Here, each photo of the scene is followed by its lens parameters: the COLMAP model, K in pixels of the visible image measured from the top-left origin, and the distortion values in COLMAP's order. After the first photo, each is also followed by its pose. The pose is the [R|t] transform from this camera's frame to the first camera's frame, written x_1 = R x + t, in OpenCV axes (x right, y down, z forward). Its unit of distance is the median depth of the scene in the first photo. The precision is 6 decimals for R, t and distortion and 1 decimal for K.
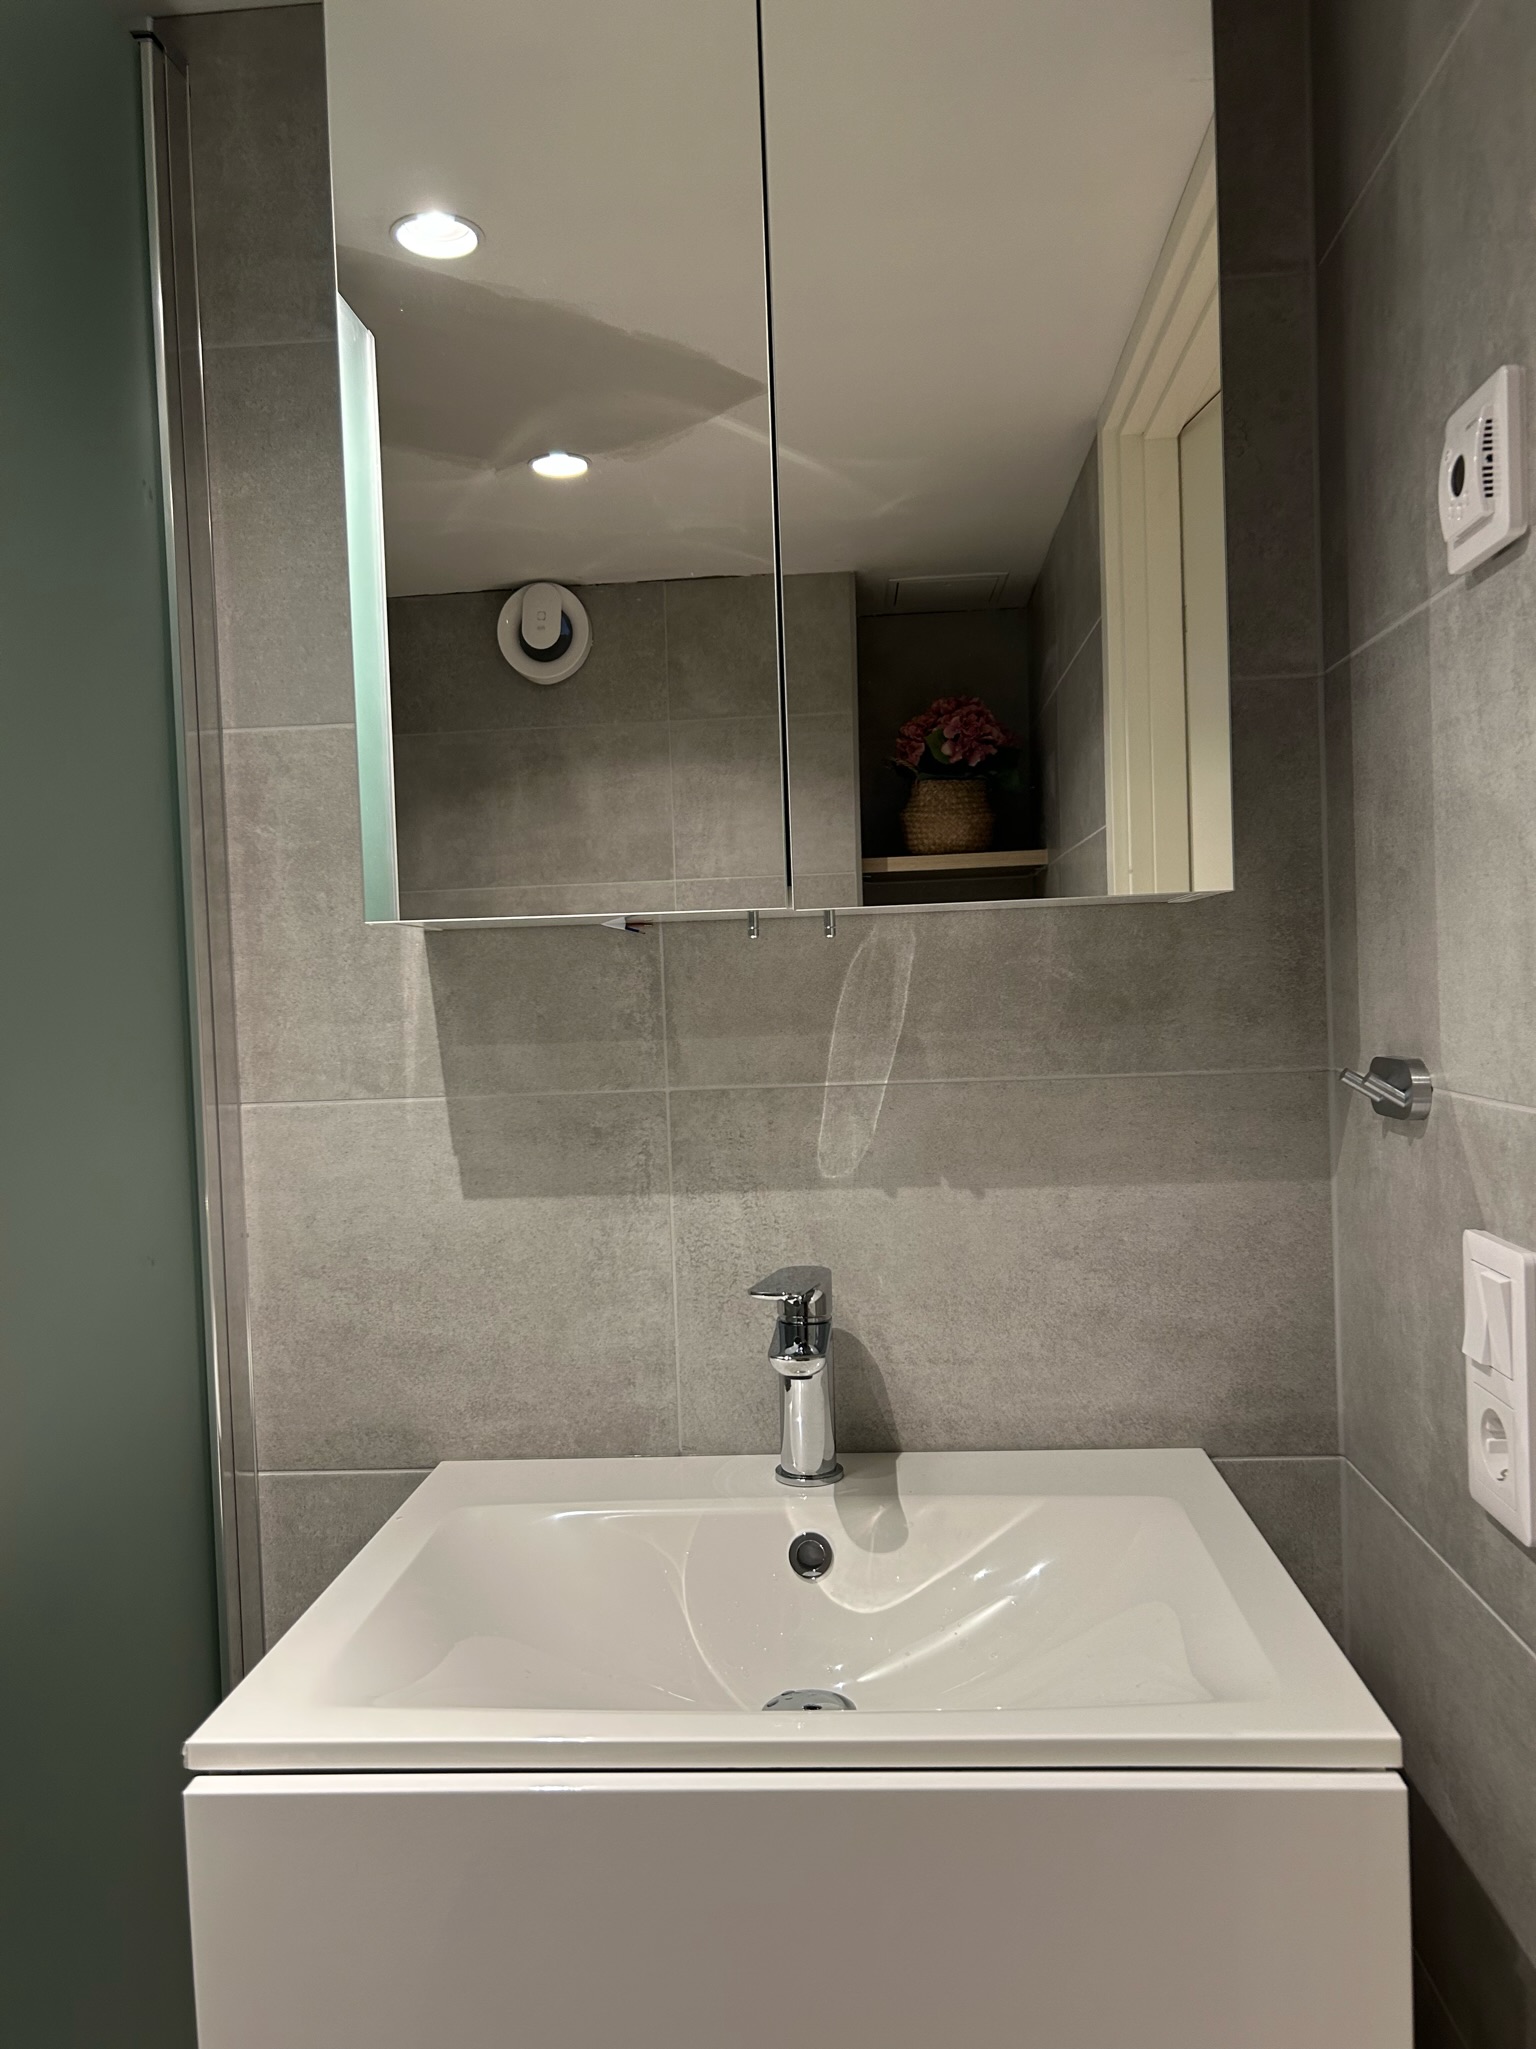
lens RADIAL K [[1534.3, 0, 764.1], [0, 1534.3, 1022.8], [0, 0, 1]] dist [0.043232, -0.050455]
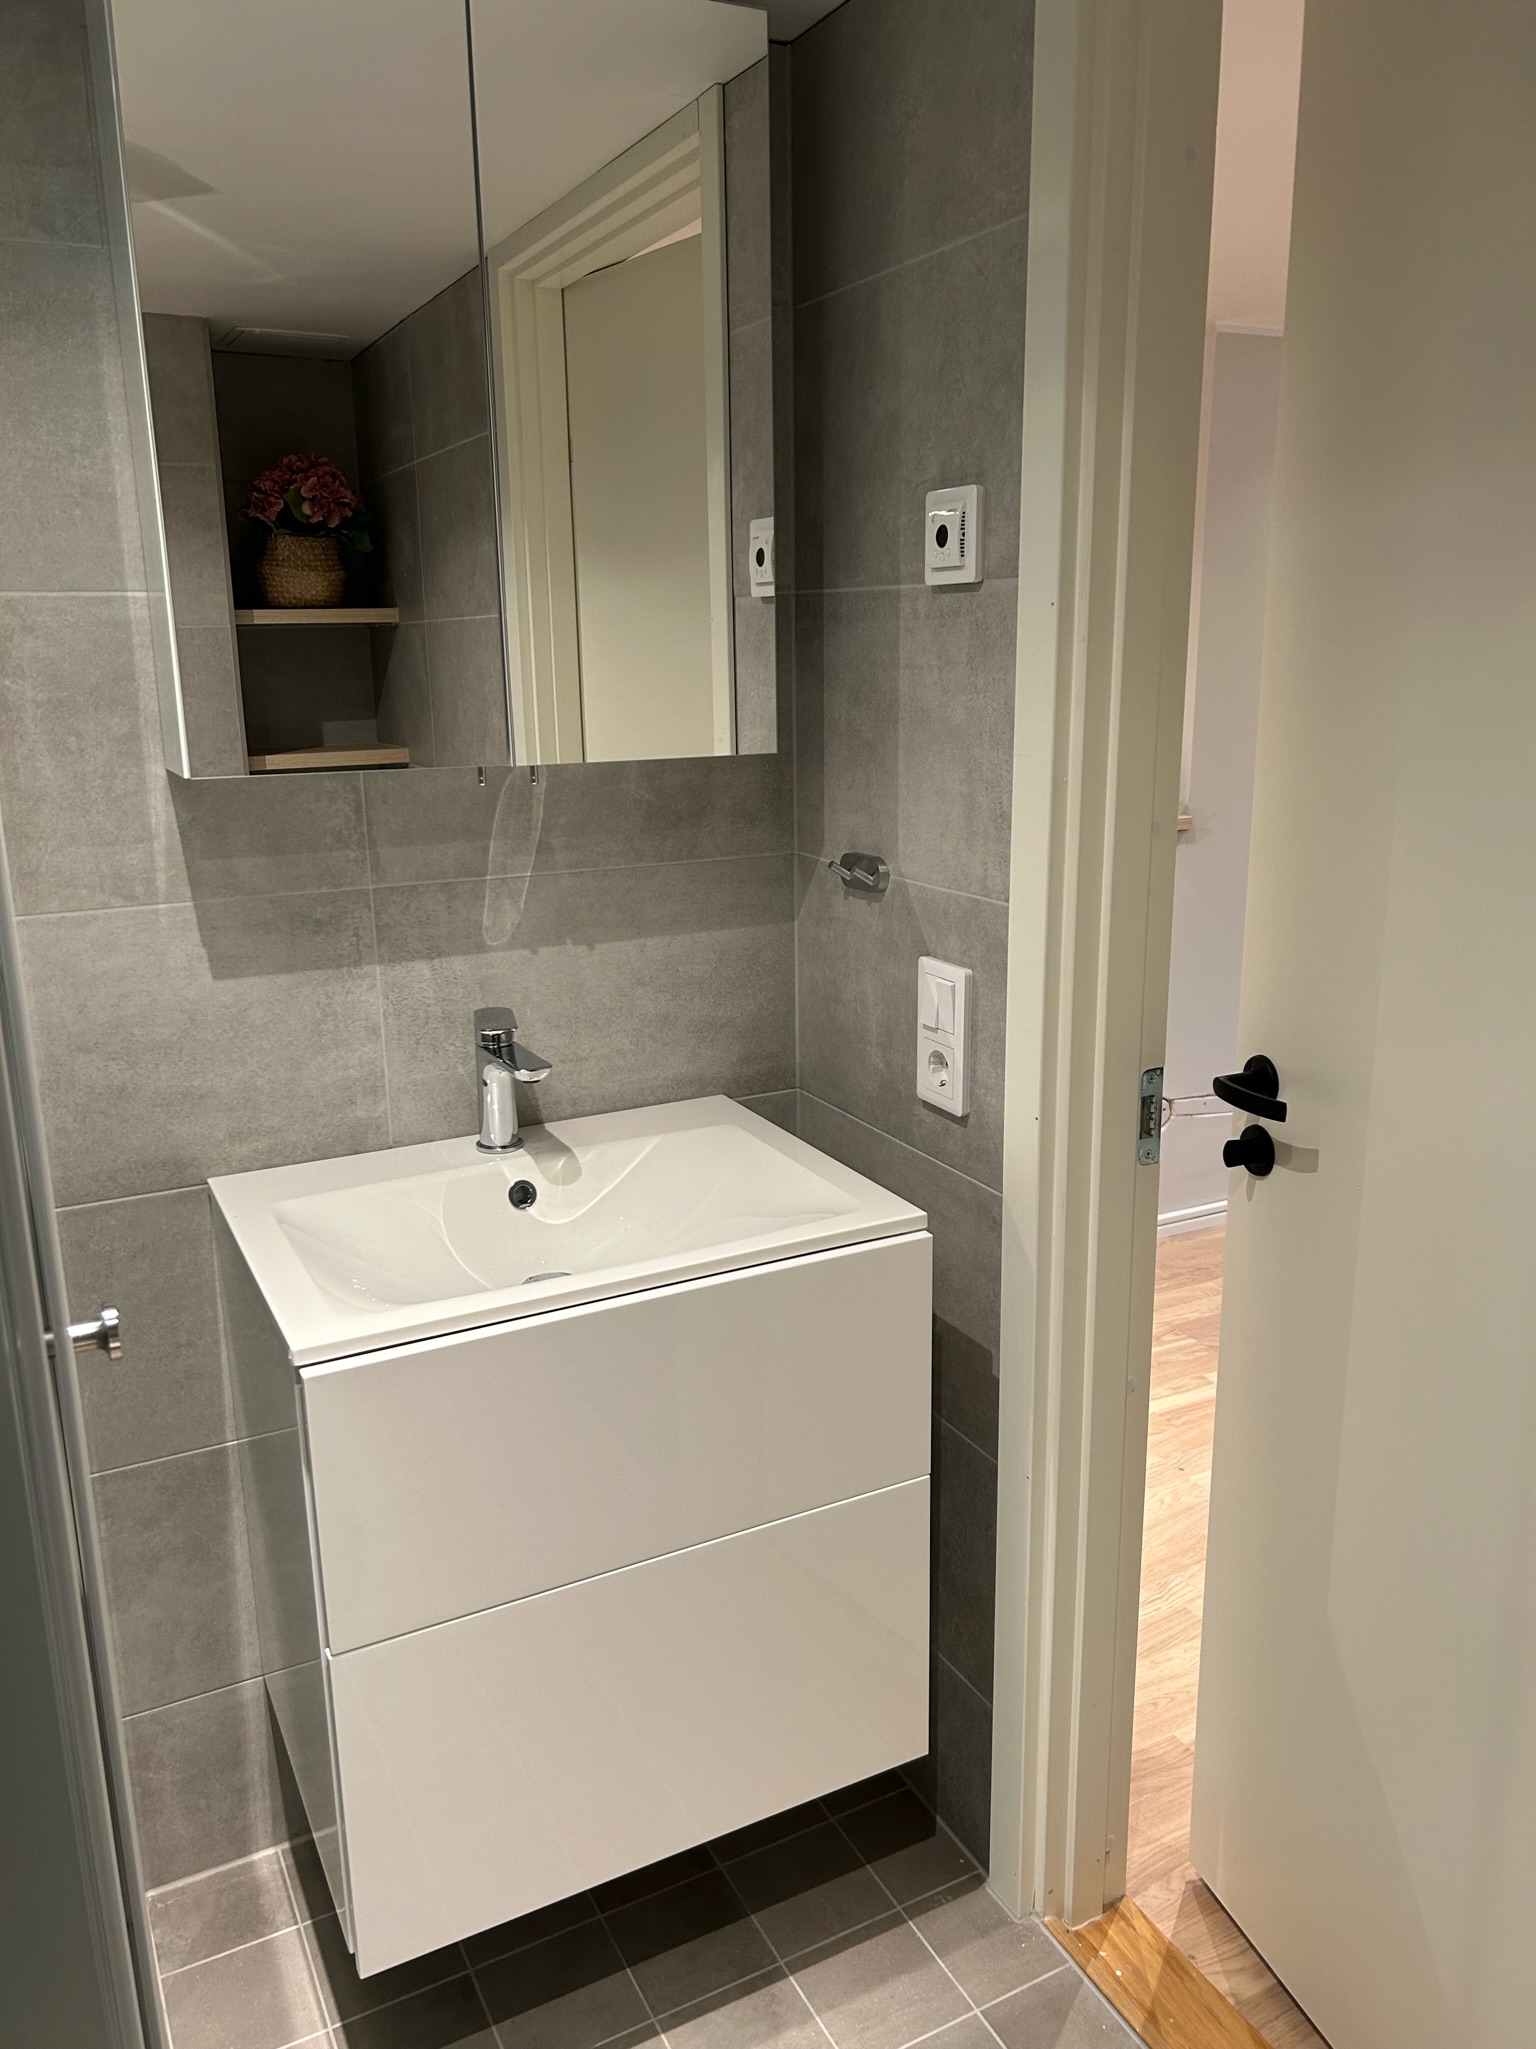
lens RADIAL K [[1534.3, 0, 754.2], [0, 1534.3, 1032.3], [0, 0, 1]] dist [0.043232, -0.050455]
pose [[0.856285, -0.104718, 0.505777, -0.475832], [-0.005165, 0.977447, 0.211118, -0.119389], [-0.516478, -0.183390, 0.836432, -0.322142]]
